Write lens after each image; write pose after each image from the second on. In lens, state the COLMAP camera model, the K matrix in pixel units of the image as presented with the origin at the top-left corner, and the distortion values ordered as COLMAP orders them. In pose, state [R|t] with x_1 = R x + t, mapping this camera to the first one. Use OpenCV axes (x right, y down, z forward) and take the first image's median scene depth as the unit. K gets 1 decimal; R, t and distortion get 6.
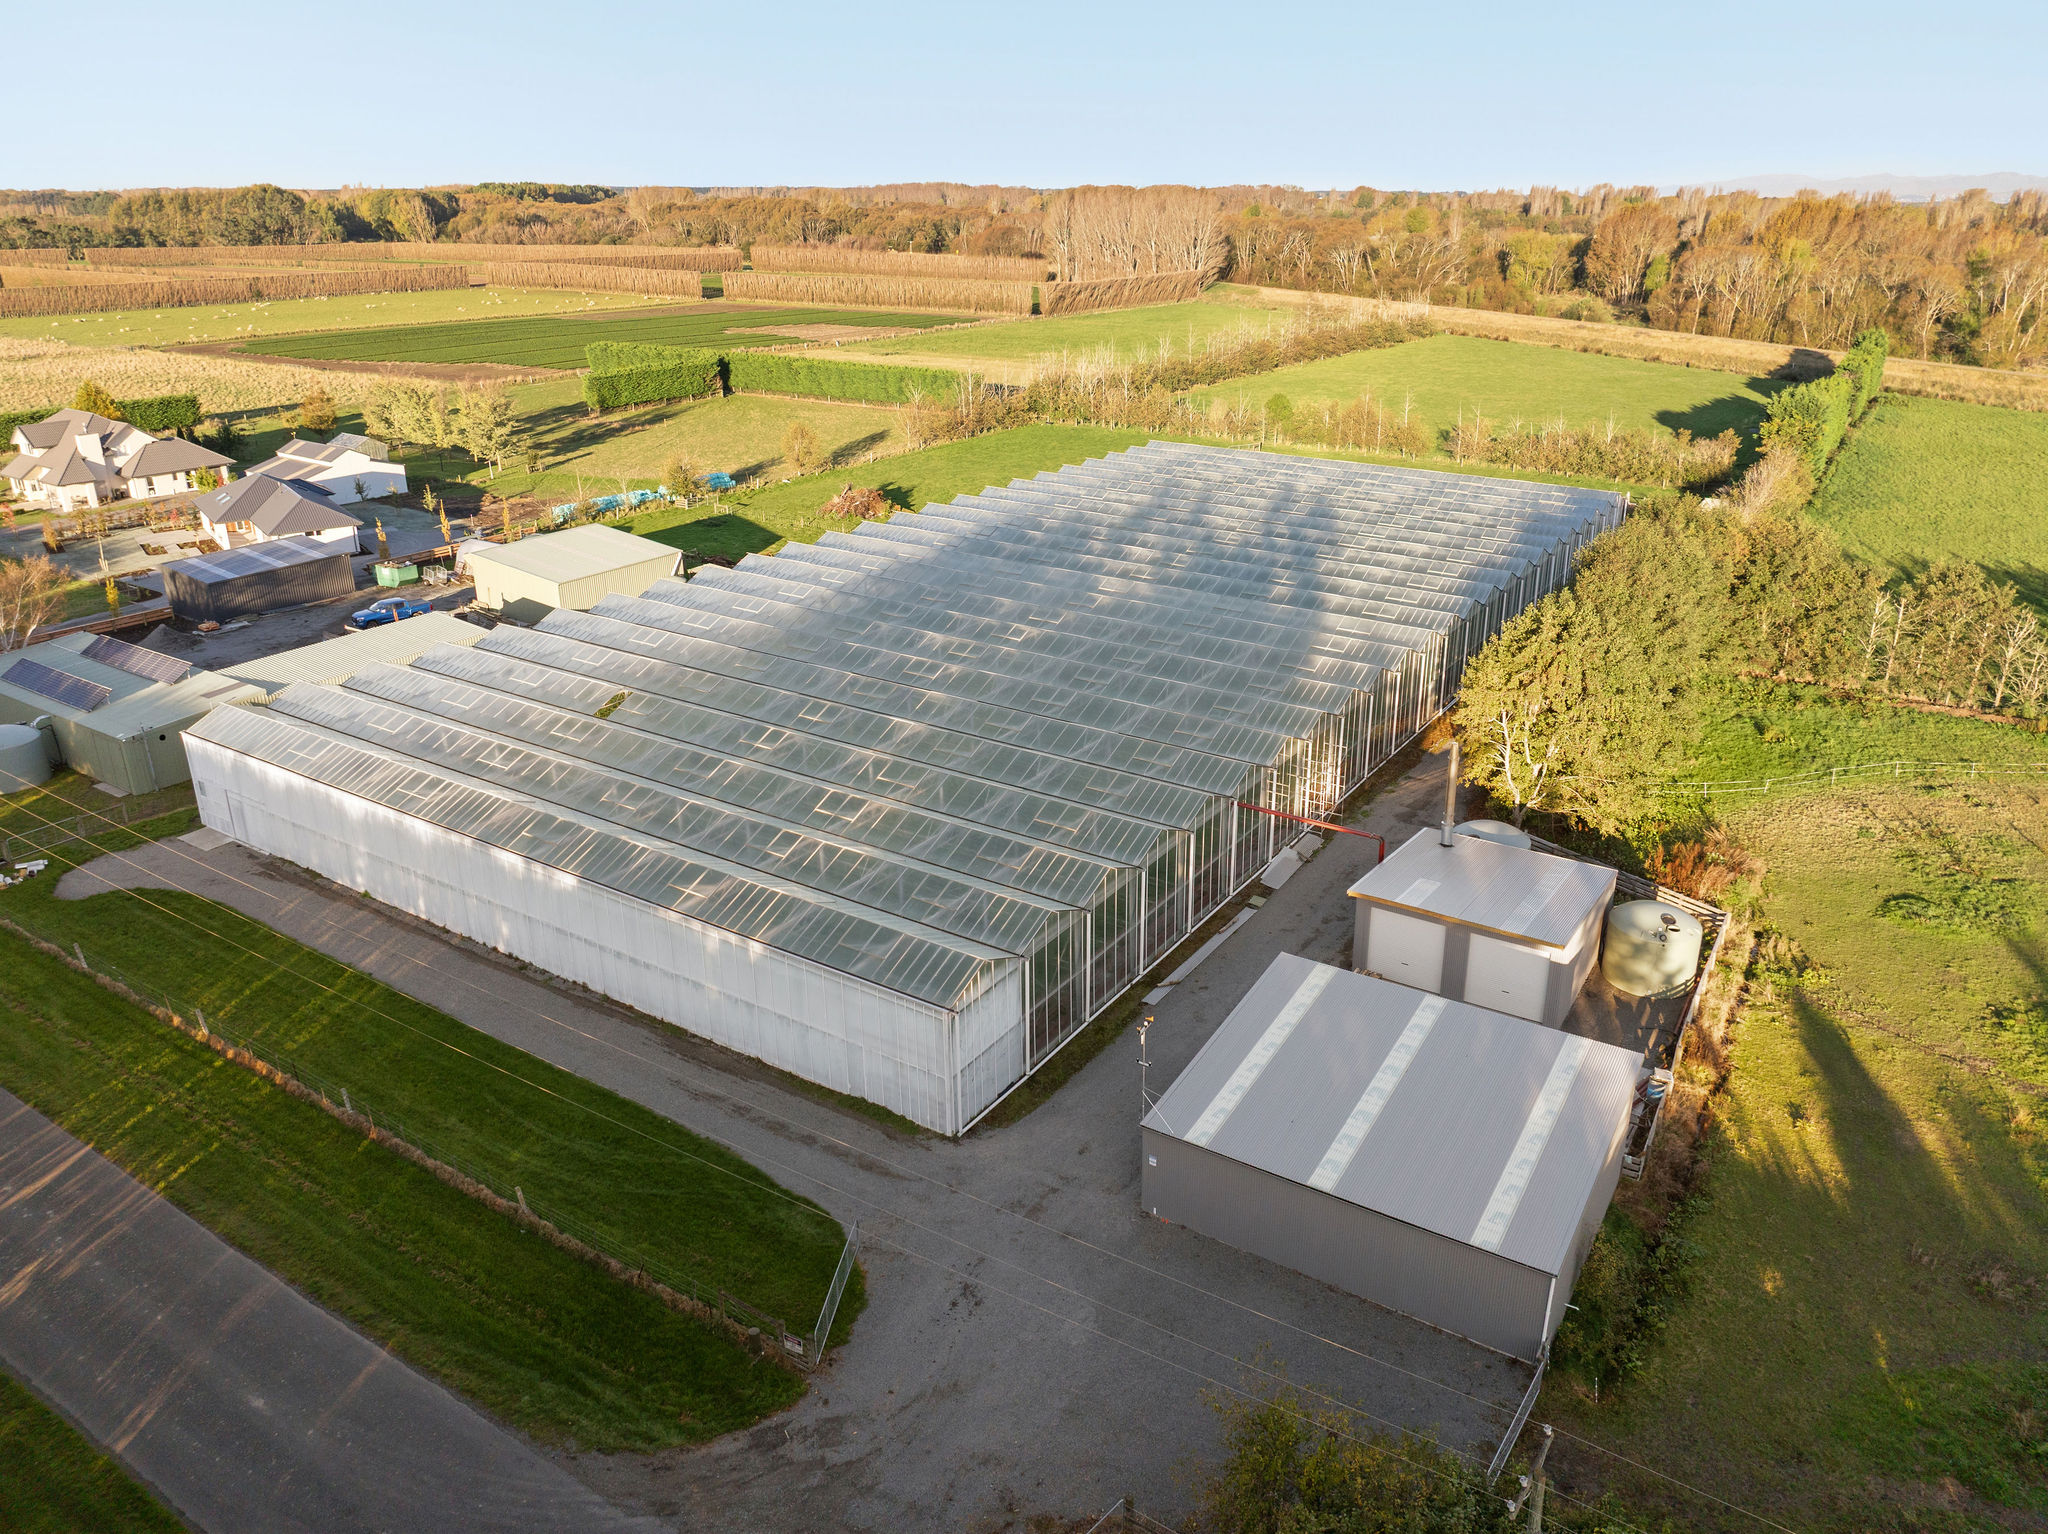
lens RADIAL K [[1404.5, 0, 1024.0], [0, 1404.5, 767.0], [0, 0, 1]] dist [-0.034198, 0.003433]
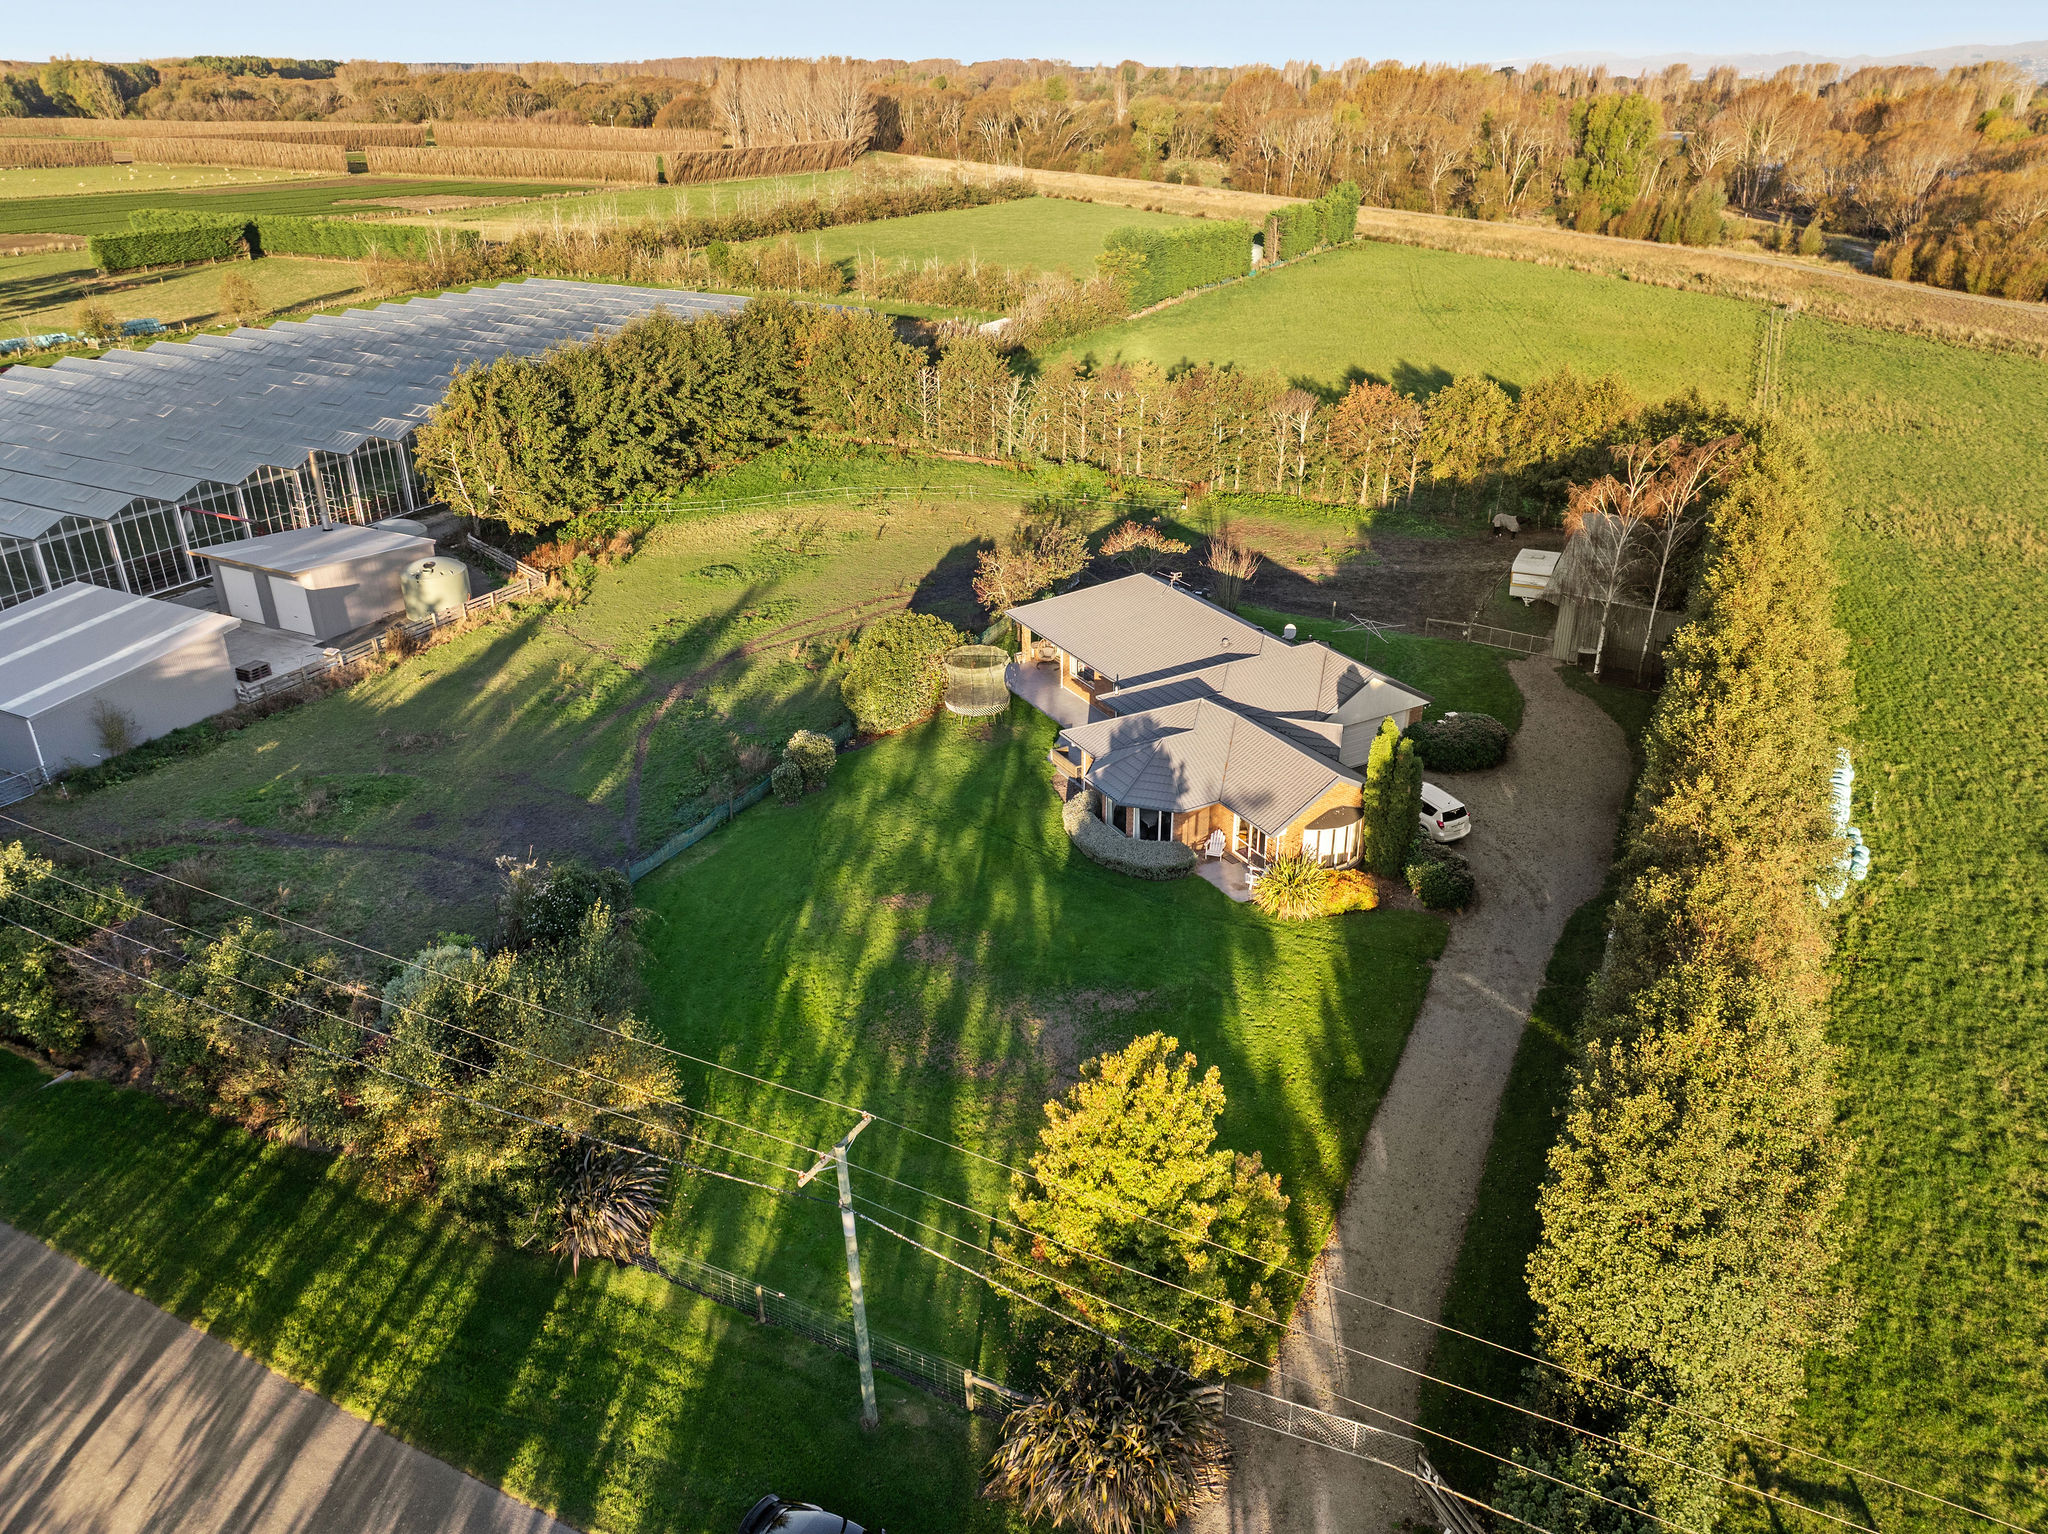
lens RADIAL K [[1423.2, 0, 1024.0], [0, 1423.2, 767.0], [0, 0, 1]] dist [-0.056168, 0.028765]
pose [[0.993539, -0.044973, 0.104198, 0.145735], [0.037567, 0.996698, 0.071980, 0.037769], [-0.107091, -0.067601, 0.991948, -0.077108]]
